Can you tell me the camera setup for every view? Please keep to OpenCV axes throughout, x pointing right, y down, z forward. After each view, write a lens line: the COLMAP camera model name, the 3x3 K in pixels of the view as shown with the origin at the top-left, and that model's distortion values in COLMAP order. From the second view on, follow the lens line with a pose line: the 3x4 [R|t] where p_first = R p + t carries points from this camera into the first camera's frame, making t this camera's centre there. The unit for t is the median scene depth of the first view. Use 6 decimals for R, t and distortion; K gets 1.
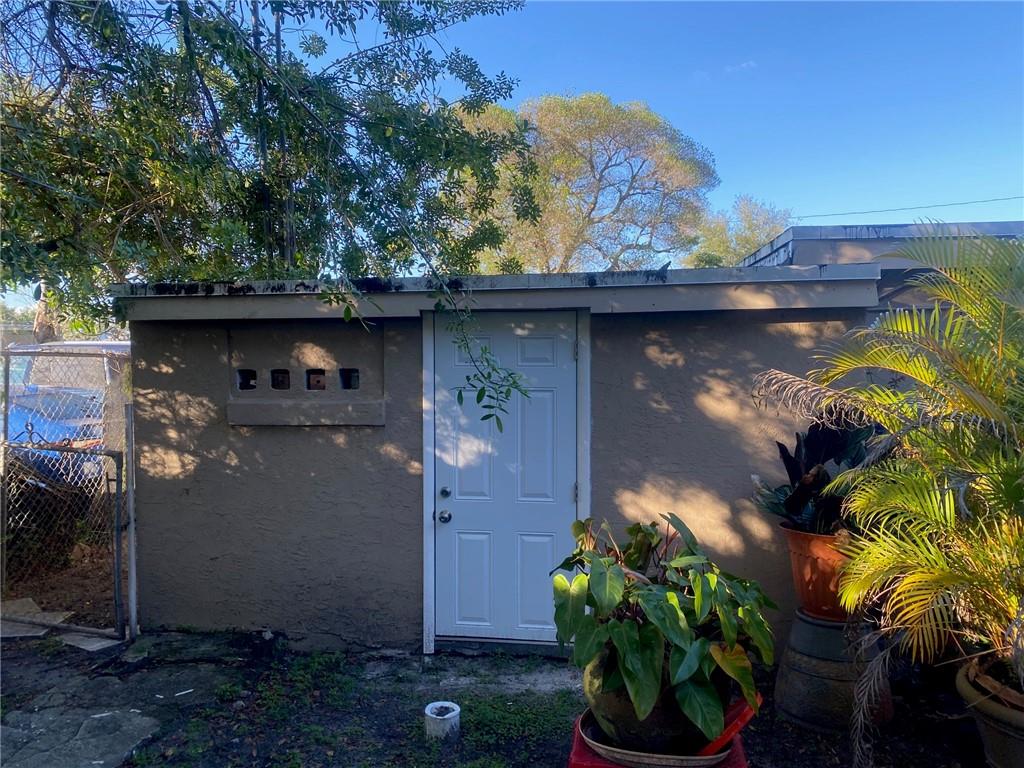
lens RADIAL K [[777.3, 0, 512.0], [0, 777.3, 384.0], [0, 0, 1]] dist [0.020664, -0.035502]
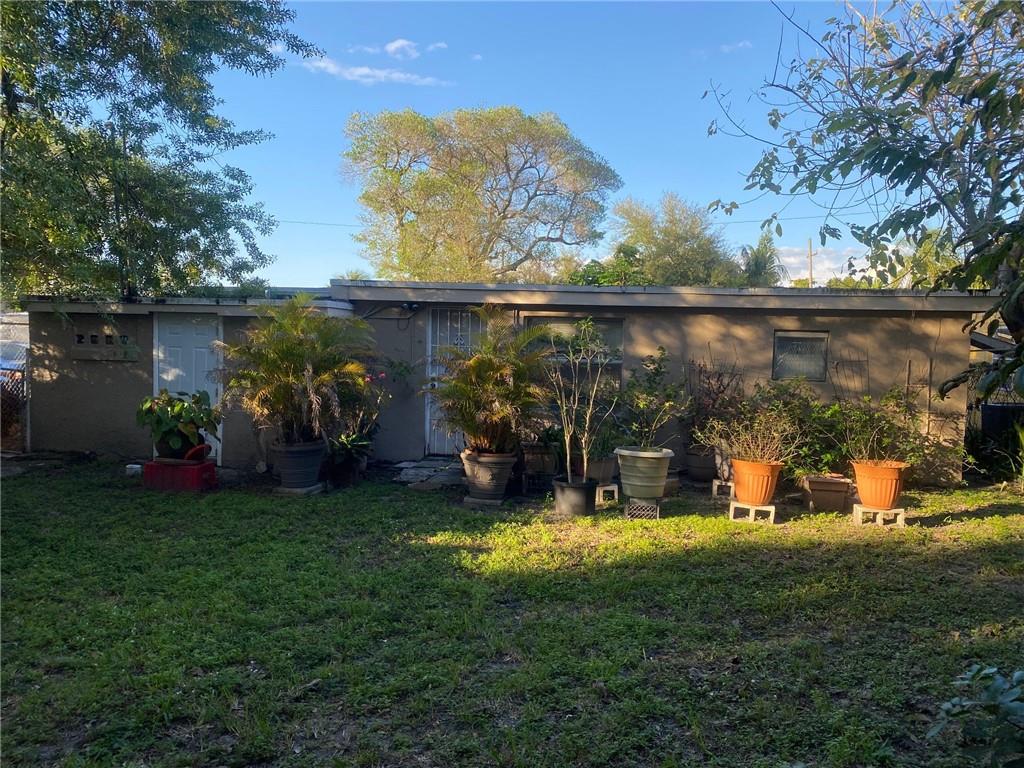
lens RADIAL K [[816.8, 0, 512.0], [0, 816.8, 384.0], [0, 0, 1]] dist [0.043703, -0.000773]
pose [[0.999118, 0.031860, -0.027338, 0.962065], [-0.031081, 0.999111, 0.028473, 0.016669], [0.028221, -0.027598, 0.999221, -1.334428]]
